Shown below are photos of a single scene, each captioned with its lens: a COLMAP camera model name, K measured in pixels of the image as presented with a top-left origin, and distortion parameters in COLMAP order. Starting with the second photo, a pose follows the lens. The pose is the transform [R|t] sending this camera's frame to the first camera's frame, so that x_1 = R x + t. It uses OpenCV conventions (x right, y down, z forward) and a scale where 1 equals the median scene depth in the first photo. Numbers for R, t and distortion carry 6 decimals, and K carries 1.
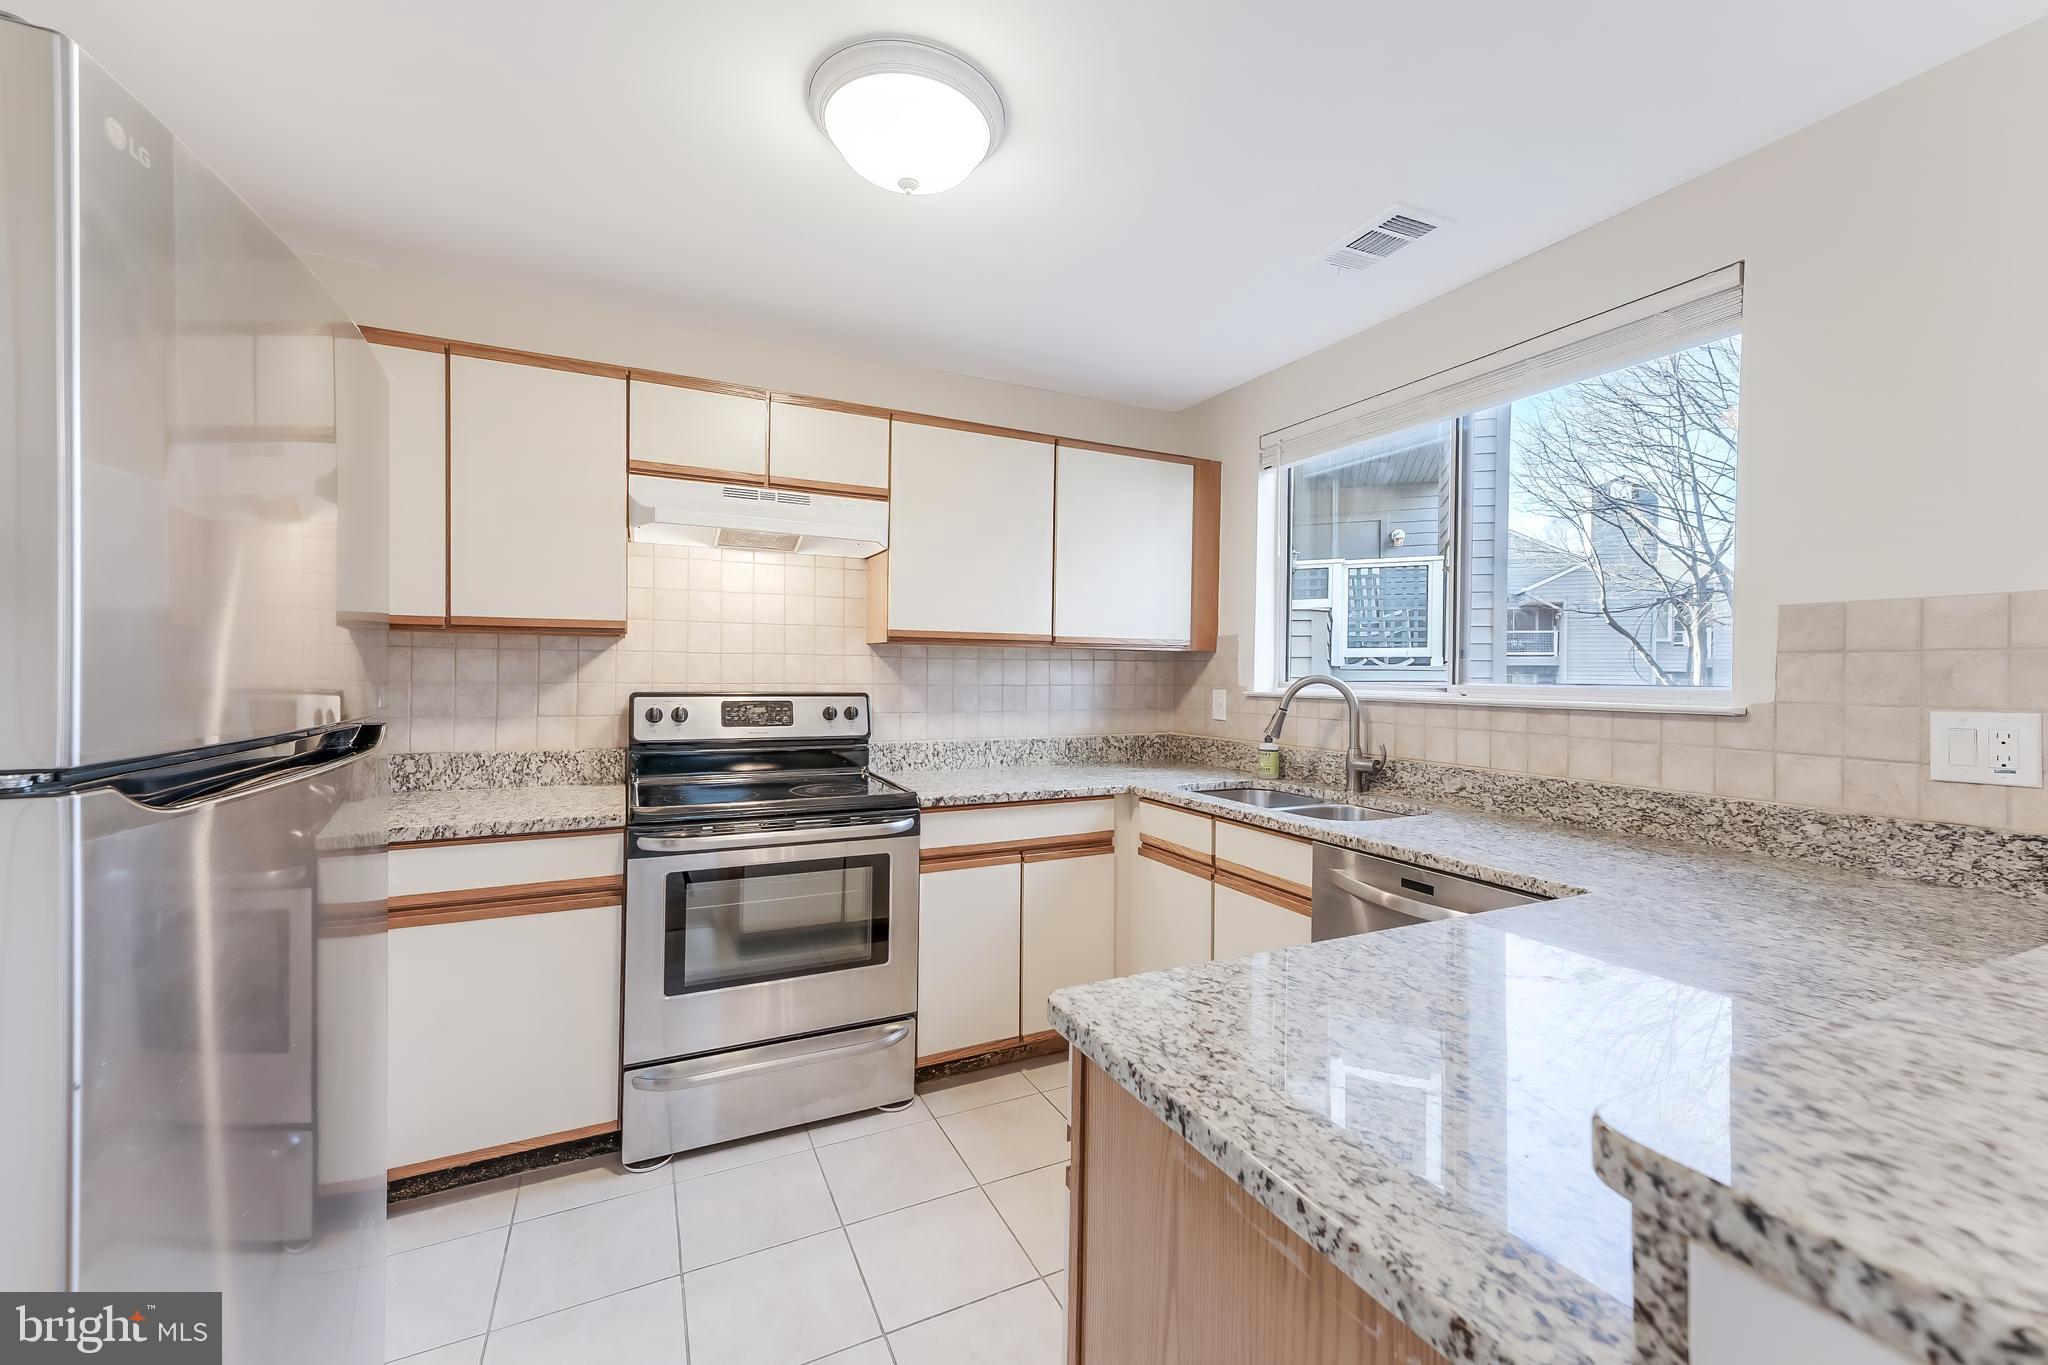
lens RADIAL K [[821.1, 0, 1039.5], [0, 821.1, 676.0], [0, 0, 1]] dist [0.008383, -0.000131]
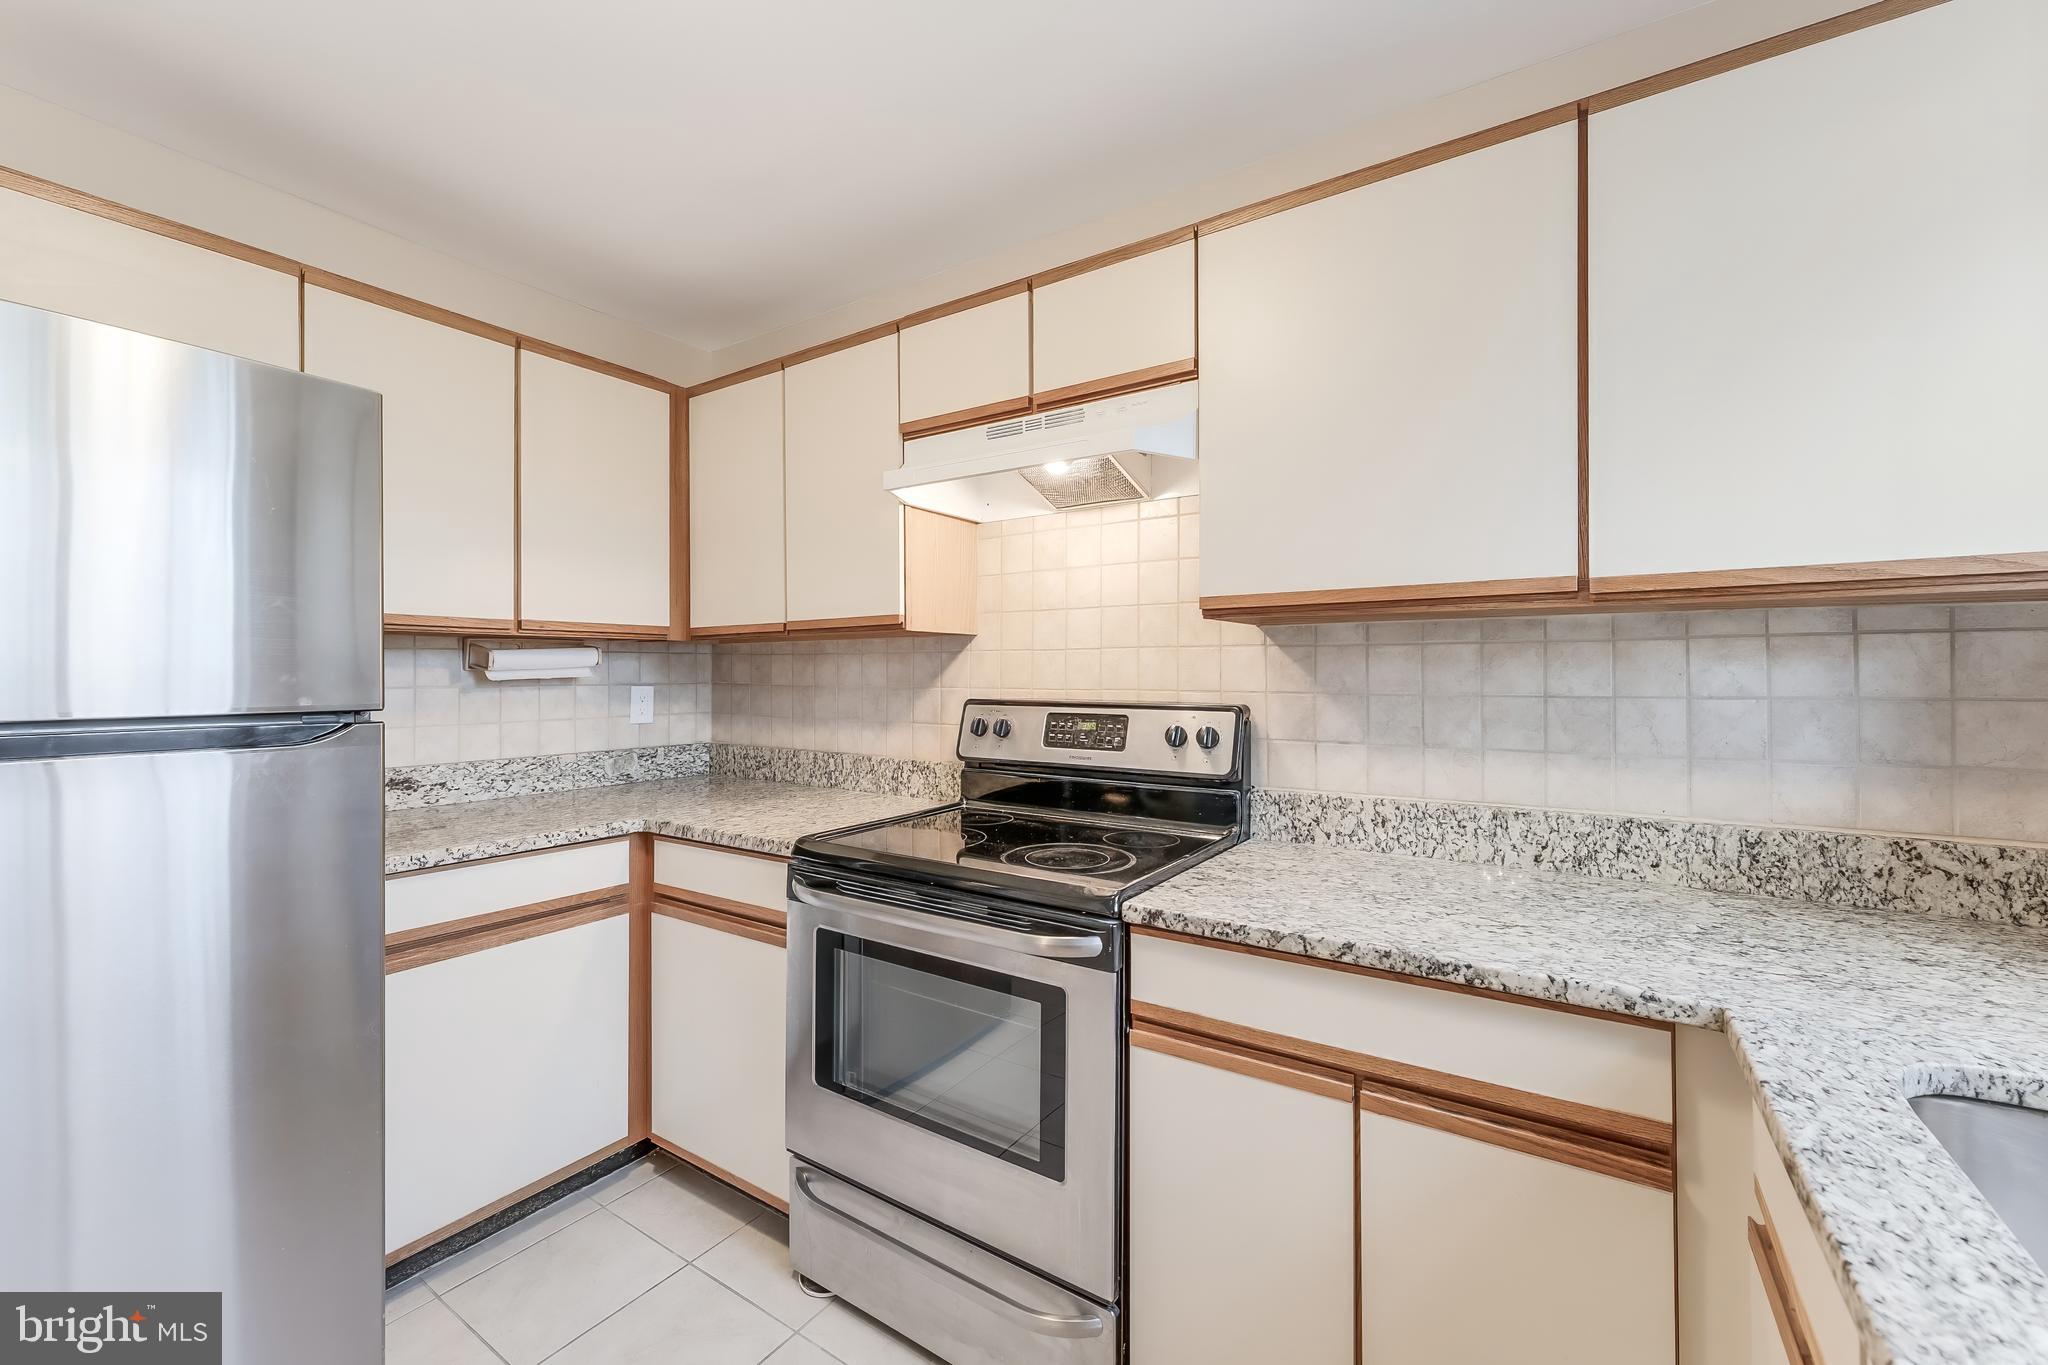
lens RADIAL K [[818.8, 0, 1027.3], [0, 818.8, 673.6], [0, 0, 1]] dist [0.004327, 0.000062]
pose [[0.497750, -0.013435, -0.867217, 0.270631], [0.000420, 0.999884, -0.015249, 0.006516], [0.867321, 0.007226, 0.497697, 0.633677]]
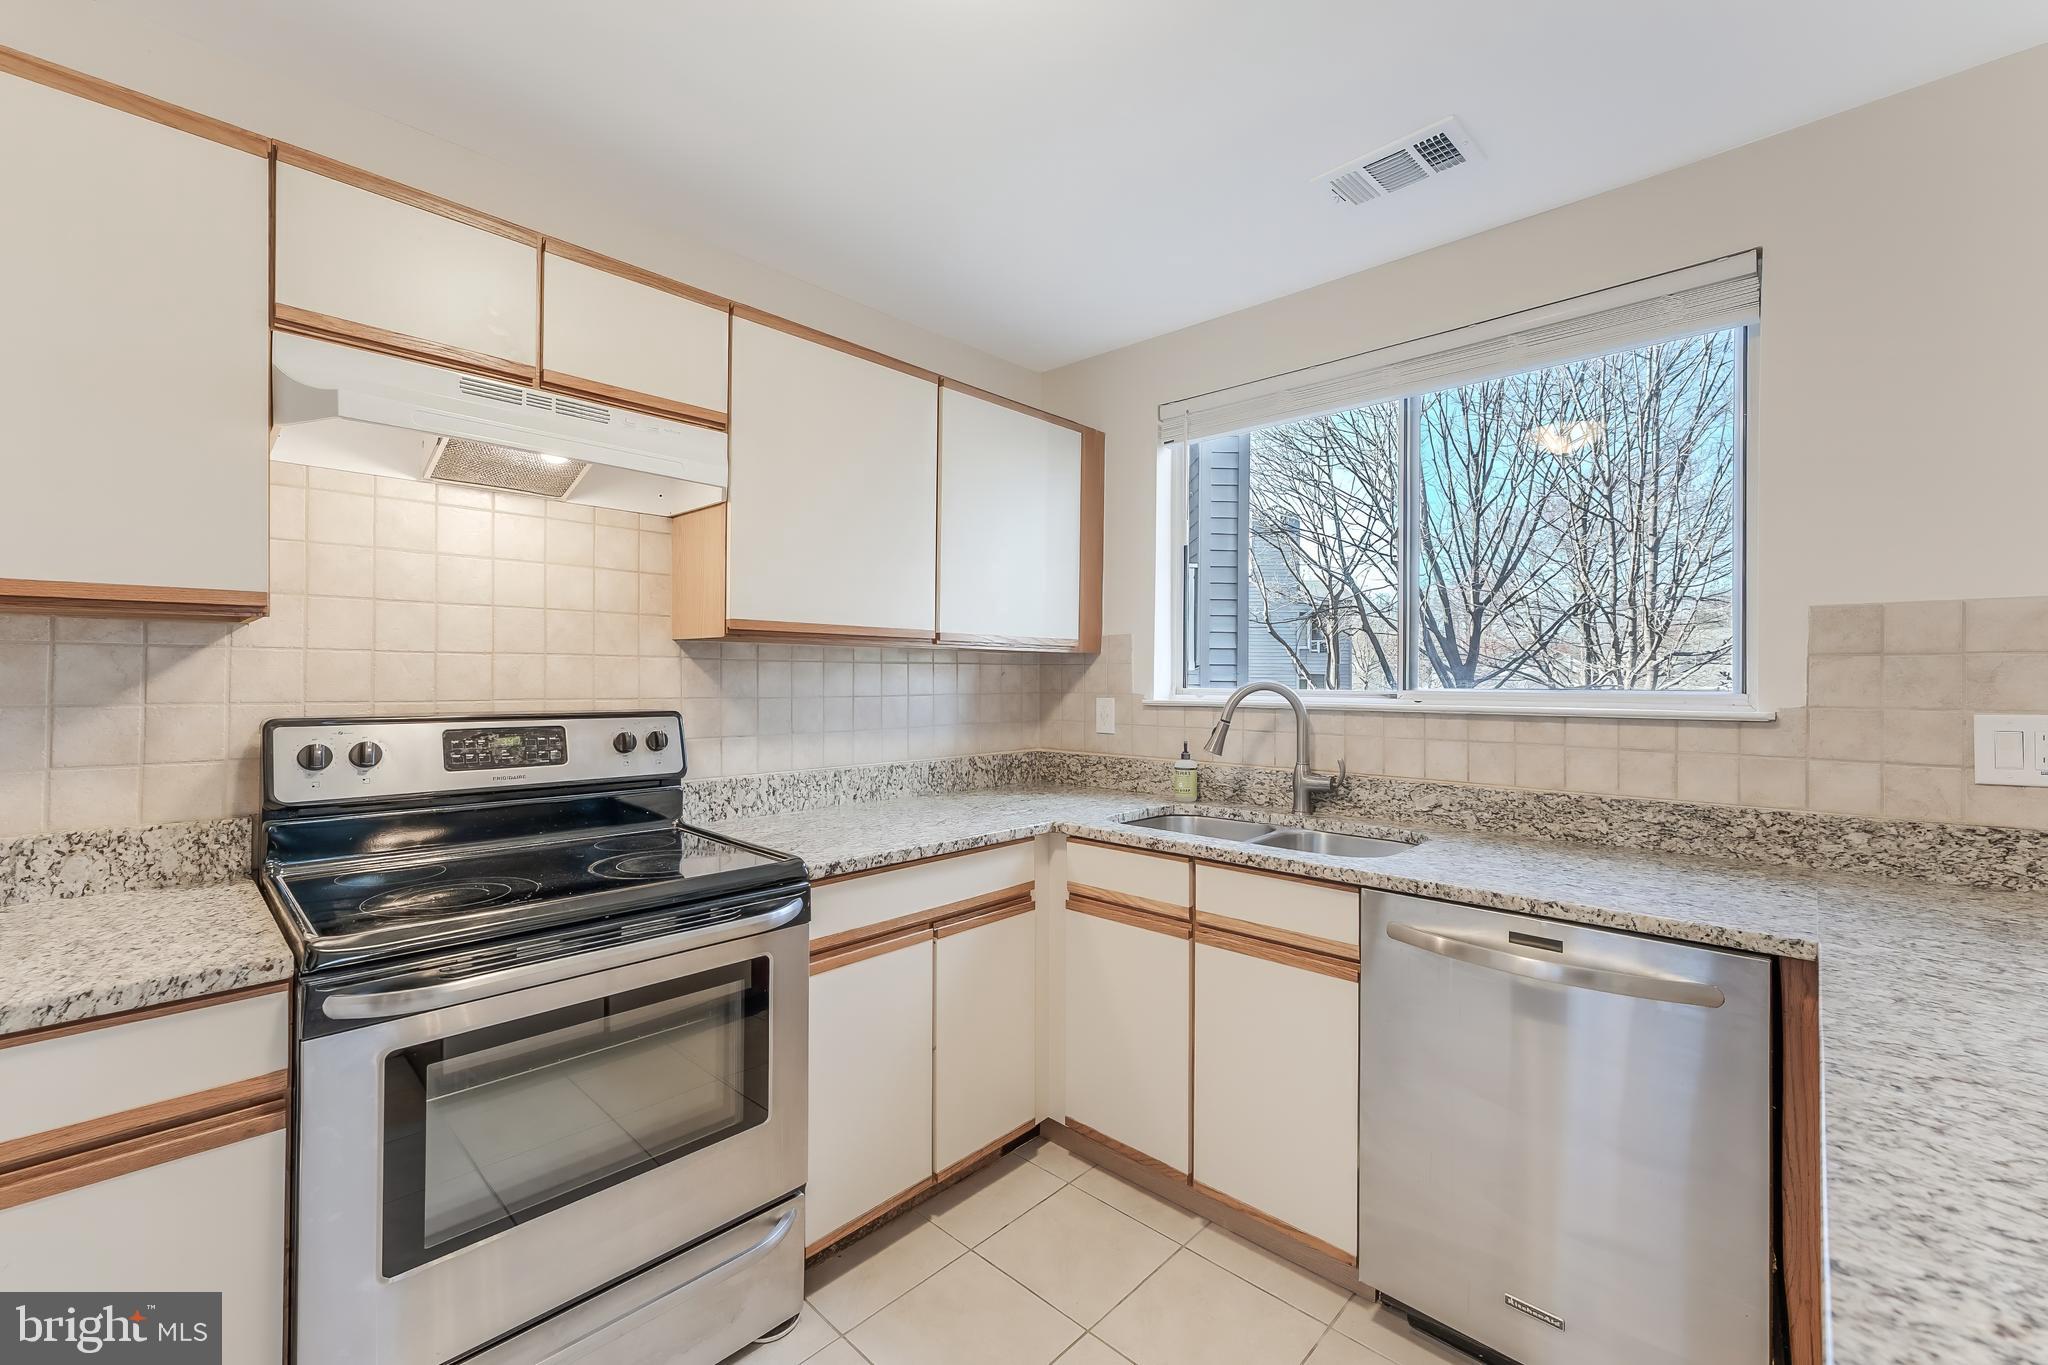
lens RADIAL K [[834.0, 0, 1034.2], [0, 834.0, 677.7], [0, 0, 1]] dist [-0.000900, -0.000059]
pose [[0.938458, -0.005747, 0.345346, -0.193813], [0.006870, 0.999974, -0.002027, -0.004271], [-0.345325, 0.004275, 0.938473, 0.268786]]
